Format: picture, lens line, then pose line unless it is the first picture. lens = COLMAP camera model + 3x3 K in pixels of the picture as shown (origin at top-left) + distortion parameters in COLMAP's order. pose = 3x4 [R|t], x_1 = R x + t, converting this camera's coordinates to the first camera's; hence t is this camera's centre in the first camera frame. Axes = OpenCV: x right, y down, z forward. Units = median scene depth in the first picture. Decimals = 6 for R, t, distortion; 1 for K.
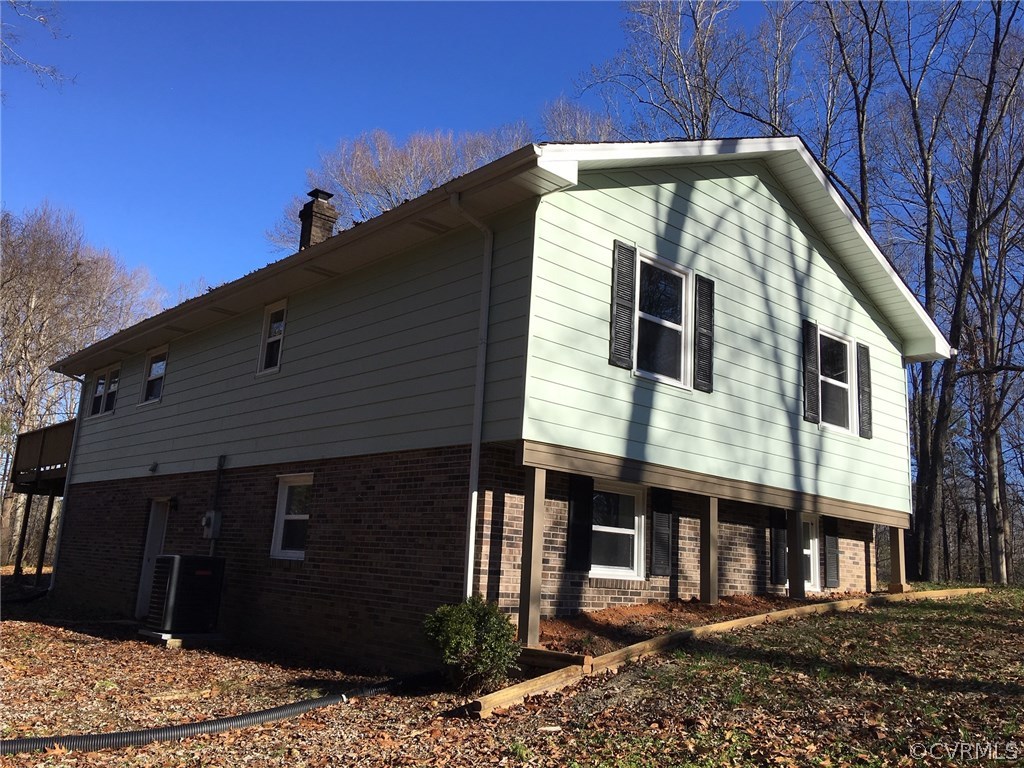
lens RADIAL K [[868.3, 0, 531.4], [0, 868.3, 381.4], [0, 0, 1]] dist [0.117972, -0.114925]
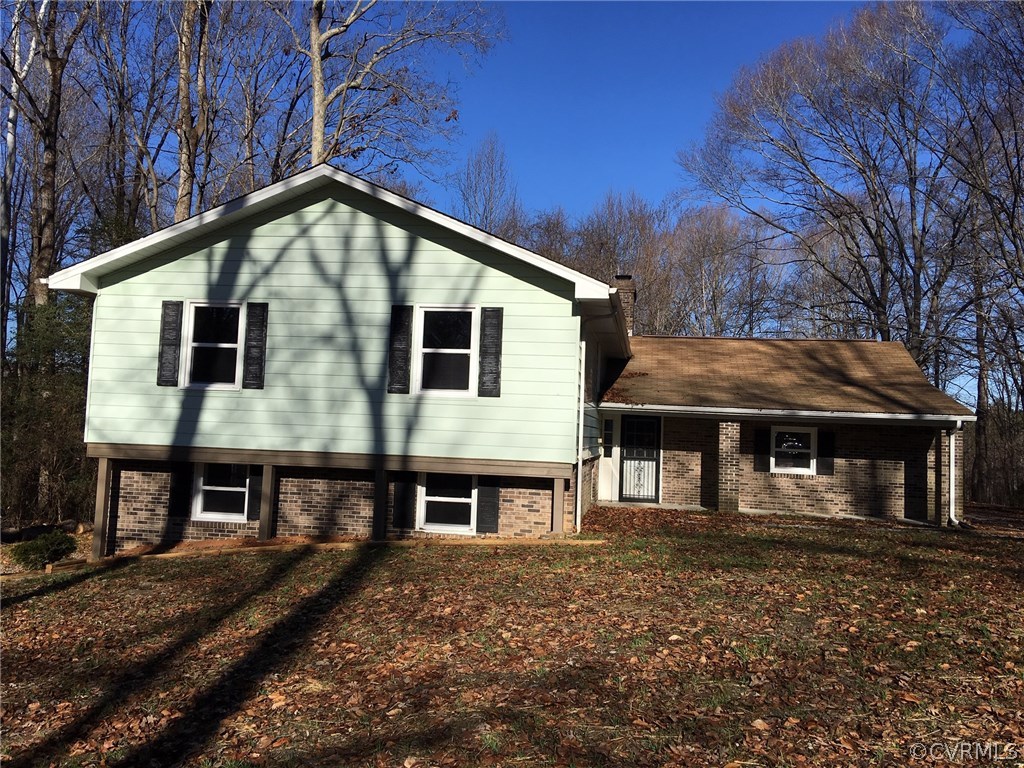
lens RADIAL K [[868.3, 0, 531.4], [0, 868.3, 381.4], [0, 0, 1]] dist [0.117972, -0.114925]
pose [[0.635806, -0.071826, -0.768500, 1.514350], [0.155767, 0.987115, 0.036612, 0.016066], [0.755968, -0.142985, 0.638802, 0.444683]]
